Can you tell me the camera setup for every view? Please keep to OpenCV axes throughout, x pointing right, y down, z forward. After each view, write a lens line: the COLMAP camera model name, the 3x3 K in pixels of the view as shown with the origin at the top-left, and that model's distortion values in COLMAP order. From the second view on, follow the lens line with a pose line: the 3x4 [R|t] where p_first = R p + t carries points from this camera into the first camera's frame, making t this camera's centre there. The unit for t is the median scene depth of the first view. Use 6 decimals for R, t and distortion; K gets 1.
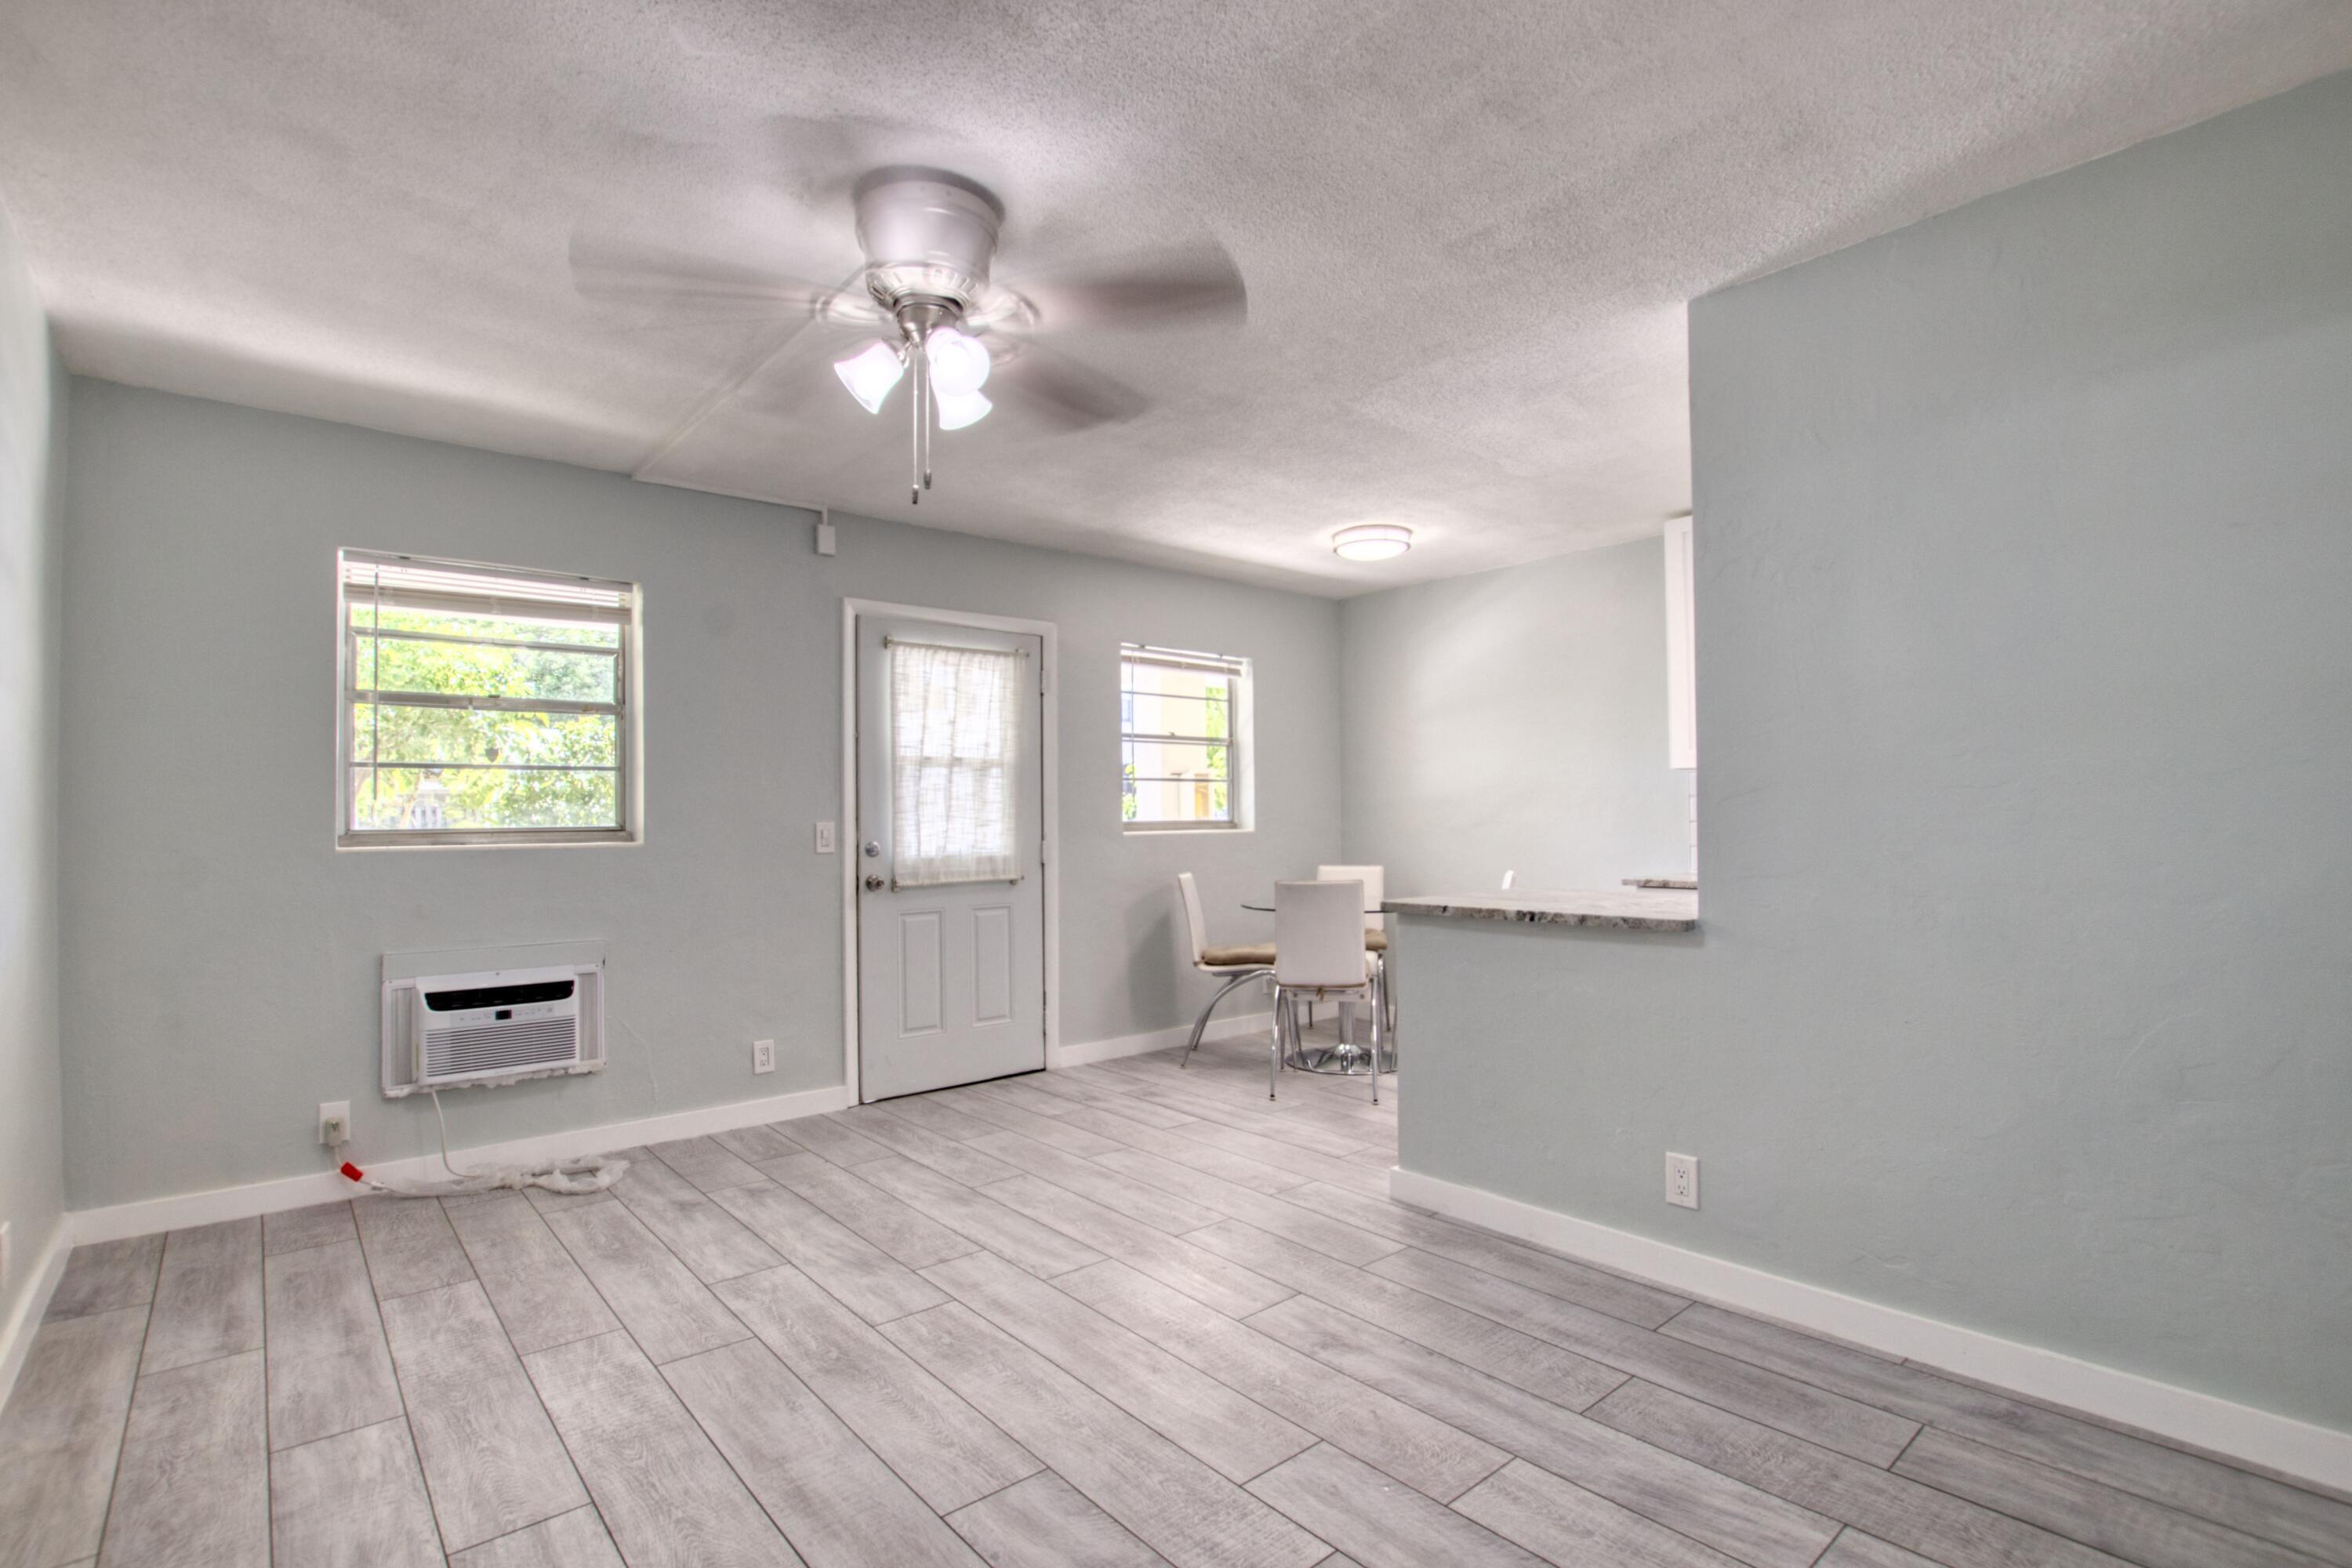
lens RADIAL K [[1093.1, 0, 1179.0], [0, 1093.1, 806.9], [0, 0, 1]] dist [-0.035233, 0.004159]
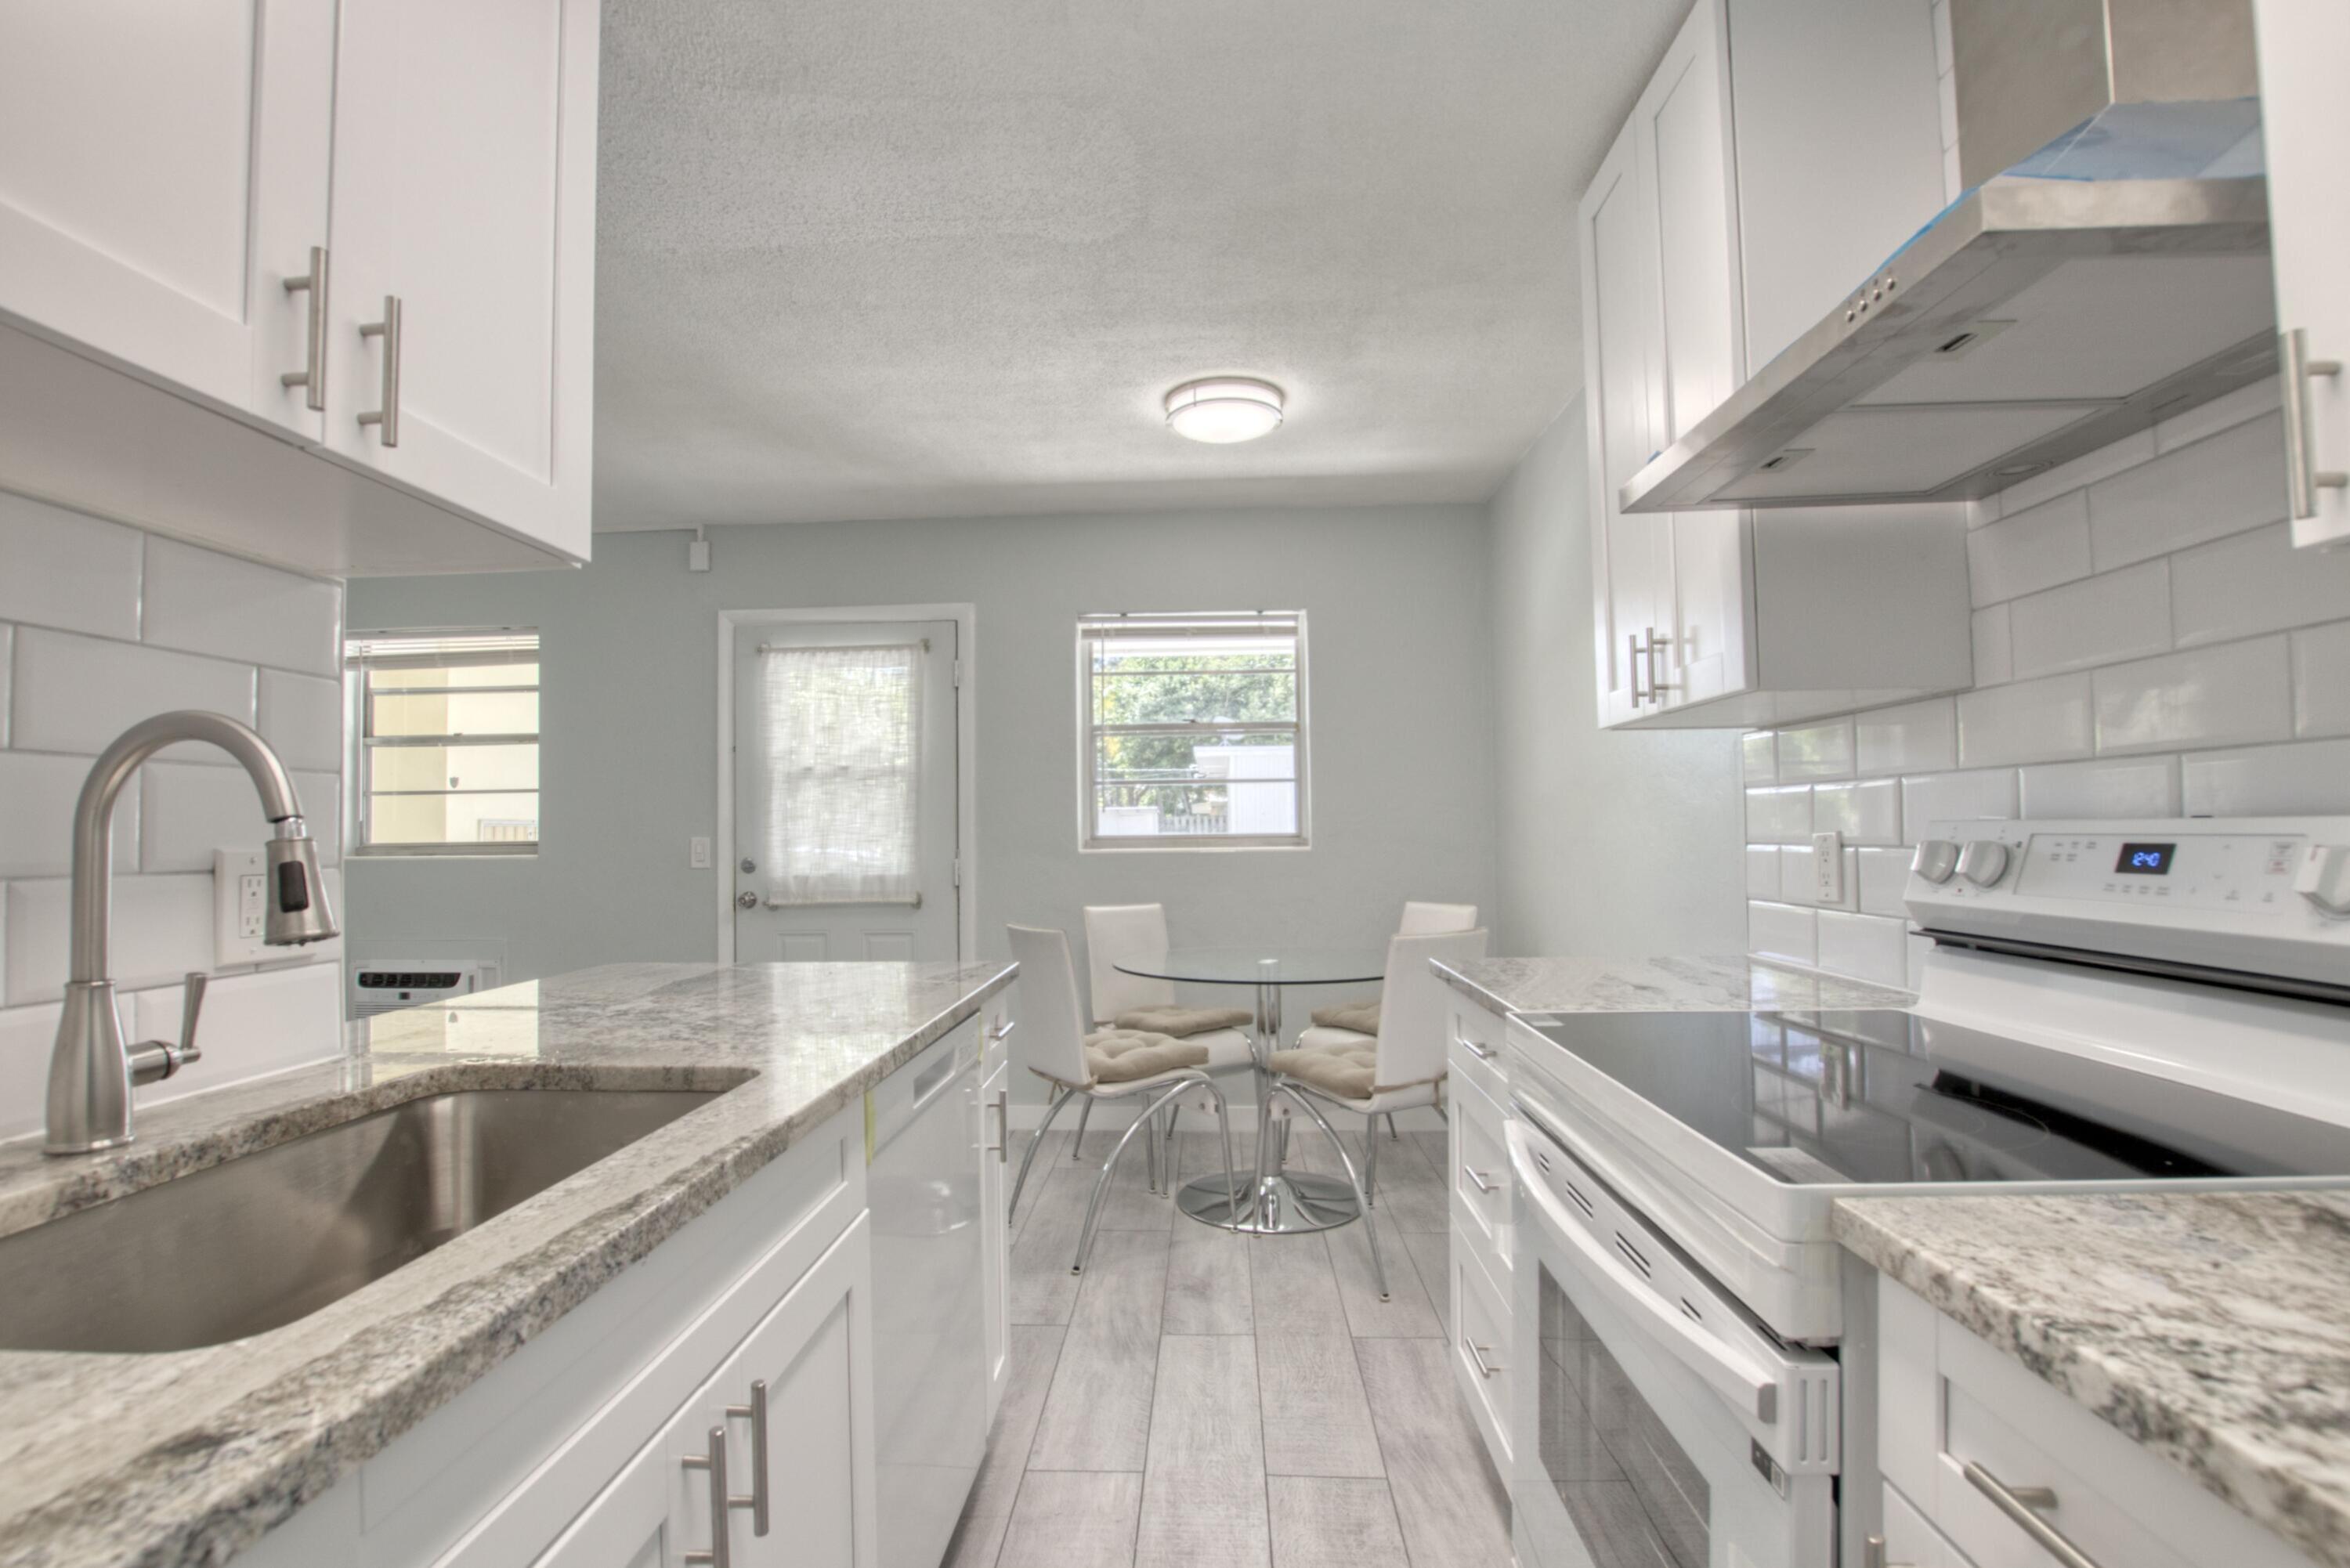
lens RADIAL K [[1092.1, 0, 1175.5], [0, 1092.1, 792.9], [0, 0, 1]] dist [-0.035233, 0.004159]
pose [[0.727581, -0.022963, -0.685637, 0.840901], [0.011169, 0.999704, -0.021630, -0.000453], [0.685931, 0.008080, 0.727622, 0.711344]]
